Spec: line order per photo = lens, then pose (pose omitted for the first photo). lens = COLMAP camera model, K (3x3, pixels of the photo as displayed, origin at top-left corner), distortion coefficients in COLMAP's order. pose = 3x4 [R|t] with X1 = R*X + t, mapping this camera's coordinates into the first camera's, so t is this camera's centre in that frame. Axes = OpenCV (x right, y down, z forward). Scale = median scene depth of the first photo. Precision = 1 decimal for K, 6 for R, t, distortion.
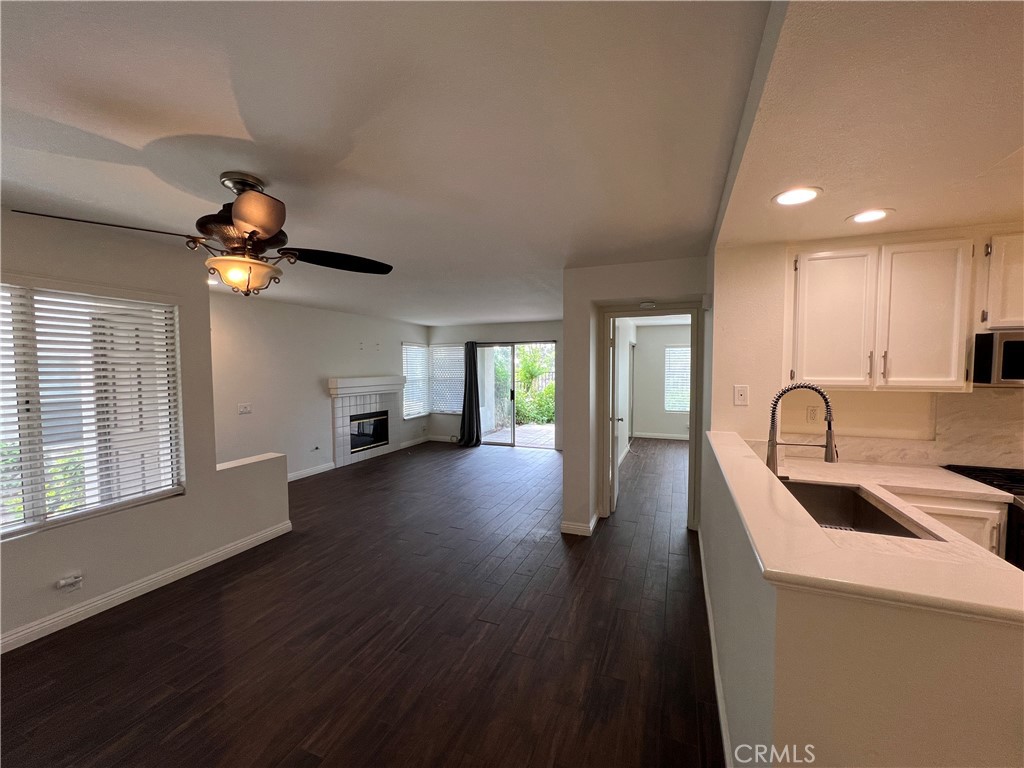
lens RADIAL K [[409.8, 0, 512.2], [0, 409.8, 387.4], [0, 0, 1]] dist [-0.000049, 0.000088]
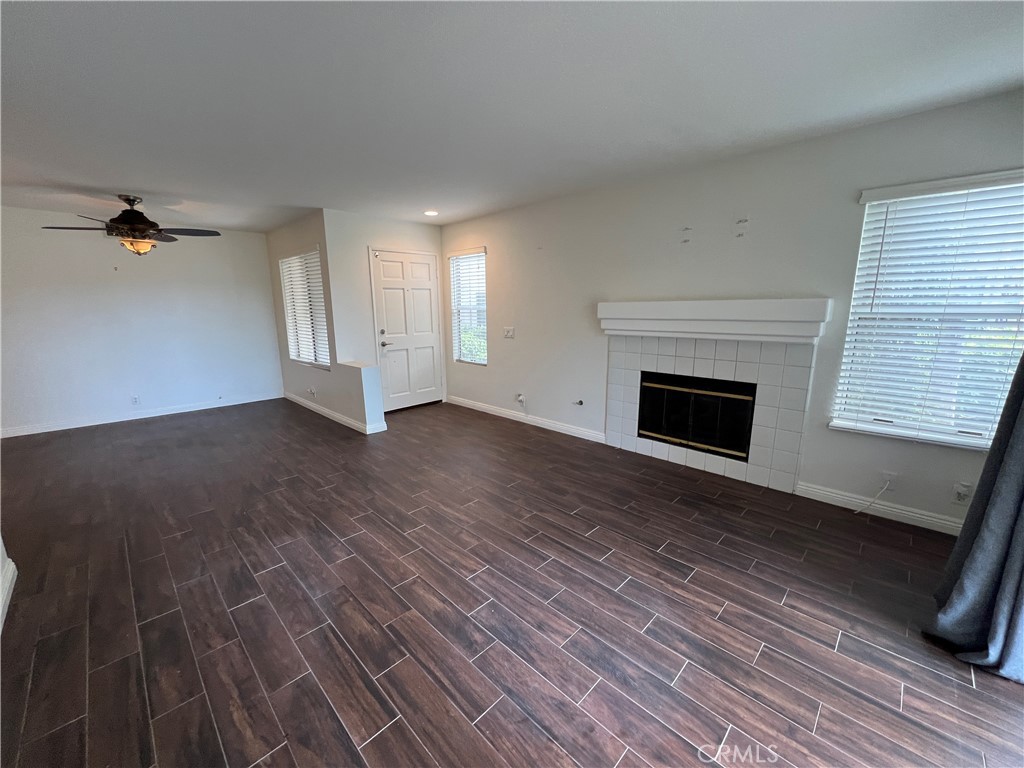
lens RADIAL K [[409.8, 0, 512.2], [0, 409.8, 387.4], [0, 0, 1]] dist [-0.000049, 0.000088]
pose [[-0.382346, 0.189381, -0.904404, 0.504925], [-0.035027, 0.975098, 0.218992, -0.070666], [0.923355, 0.115409, -0.366191, 2.842405]]
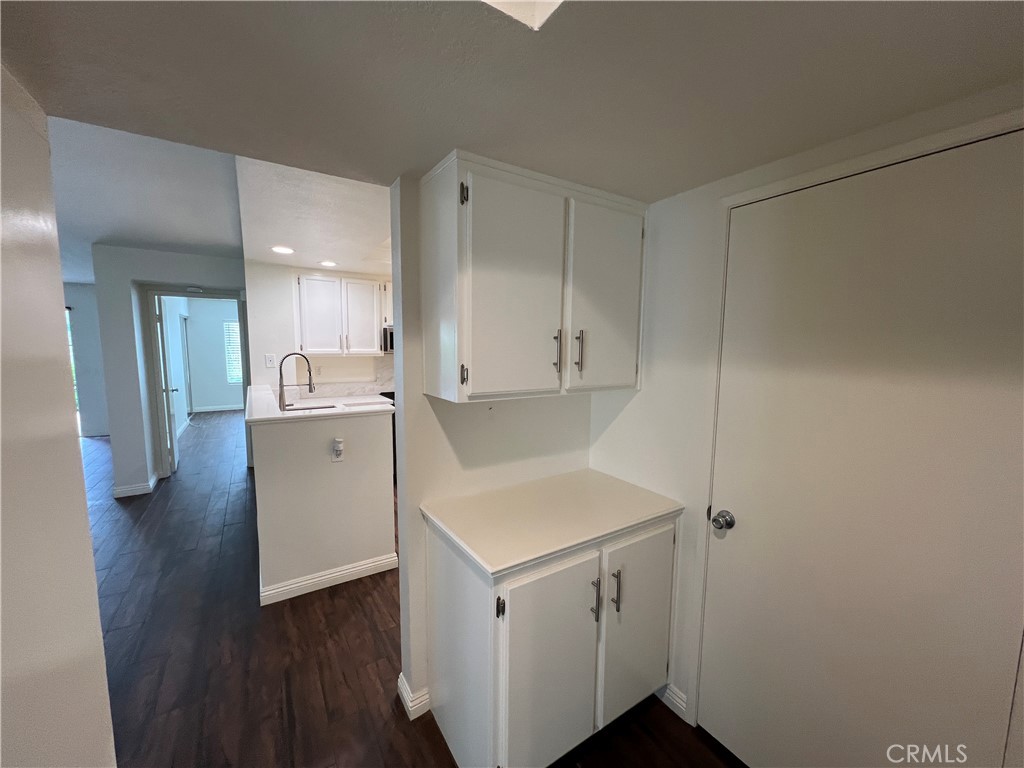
lens RADIAL K [[409.8, 0, 512.2], [0, 409.8, 387.4], [0, 0, 1]] dist [-0.000049, 0.000088]
pose [[0.581513, -0.079197, 0.809673, -0.184259], [0.028375, 0.996619, 0.077104, 0.026975], [-0.813042, -0.021862, 0.581794, -0.692558]]
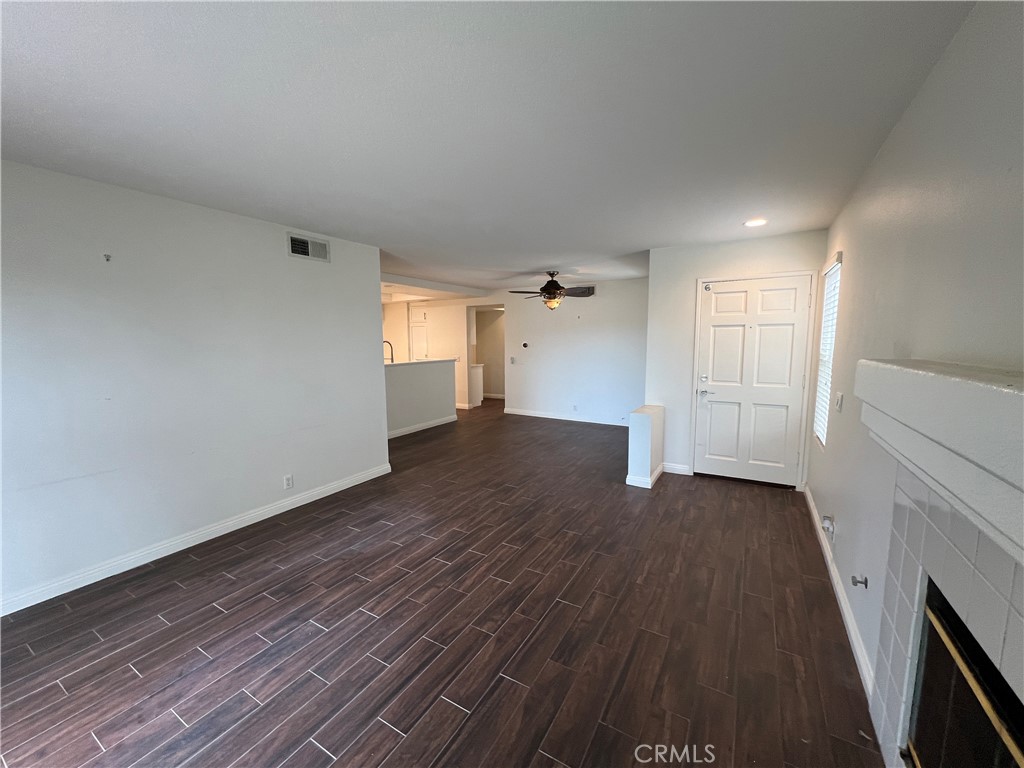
lens RADIAL K [[409.8, 0, 512.2], [0, 409.8, 387.4], [0, 0, 1]] dist [-0.000049, 0.000088]
pose [[-0.988246, -0.006235, 0.152745, -0.653300], [0.019200, 0.986194, 0.164475, -0.127451], [-0.151661, 0.165475, -0.974483, 3.260403]]
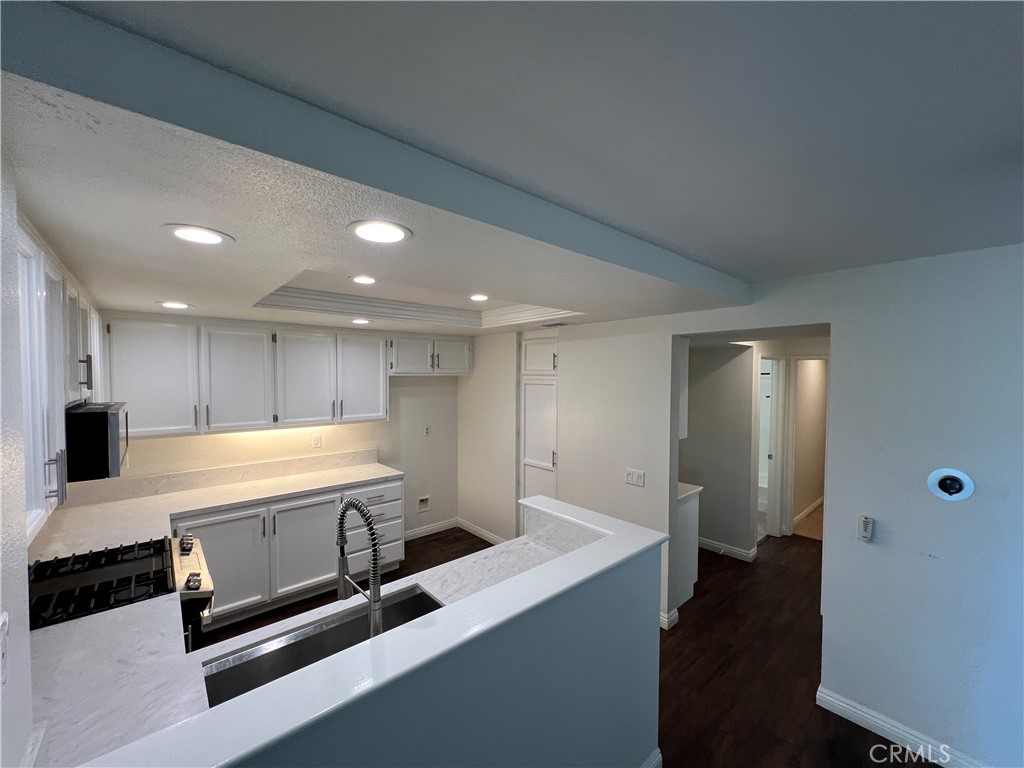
lens RADIAL K [[409.8, 0, 512.2], [0, 409.8, 387.4], [0, 0, 1]] dist [-0.000049, 0.000088]
pose [[-0.893572, -0.011146, 0.448782, 0.135840], [0.023161, 0.997216, 0.070883, -0.185390], [-0.448323, 0.073733, -0.890826, 1.149192]]
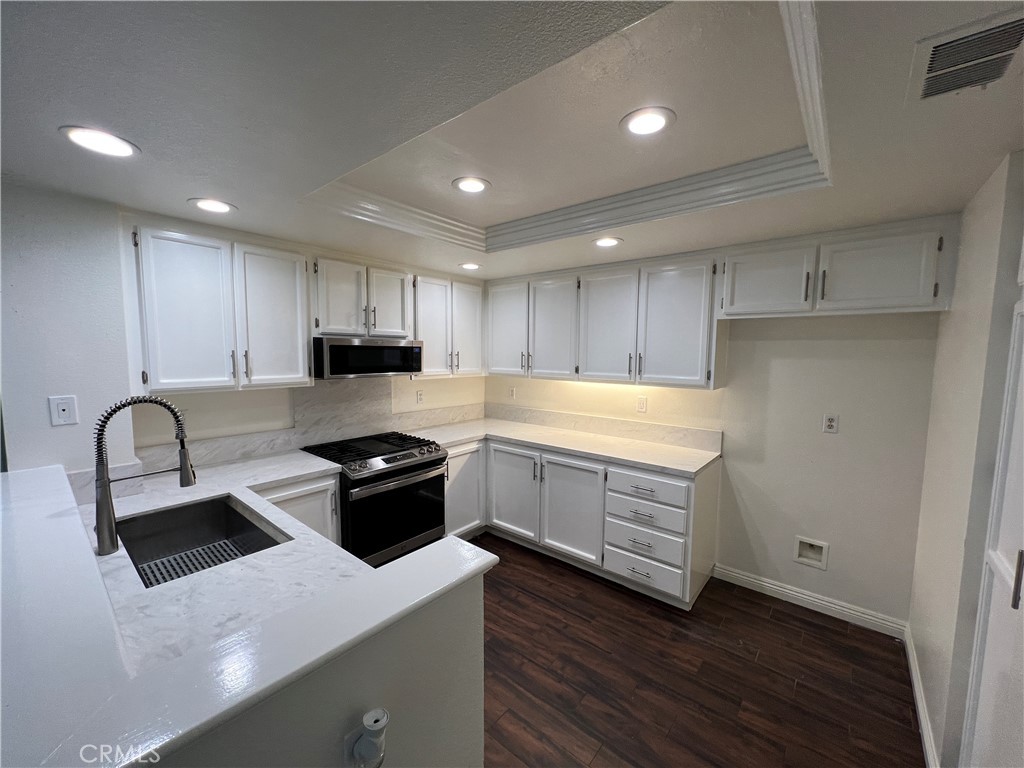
lens RADIAL K [[409.8, 0, 512.2], [0, 409.8, 387.4], [0, 0, 1]] dist [-0.000049, 0.000088]
pose [[0.306298, -0.079633, 0.948599, 0.146678], [0.034658, 0.996767, 0.072485, -0.046721], [-0.951304, 0.010675, 0.308068, 0.070042]]
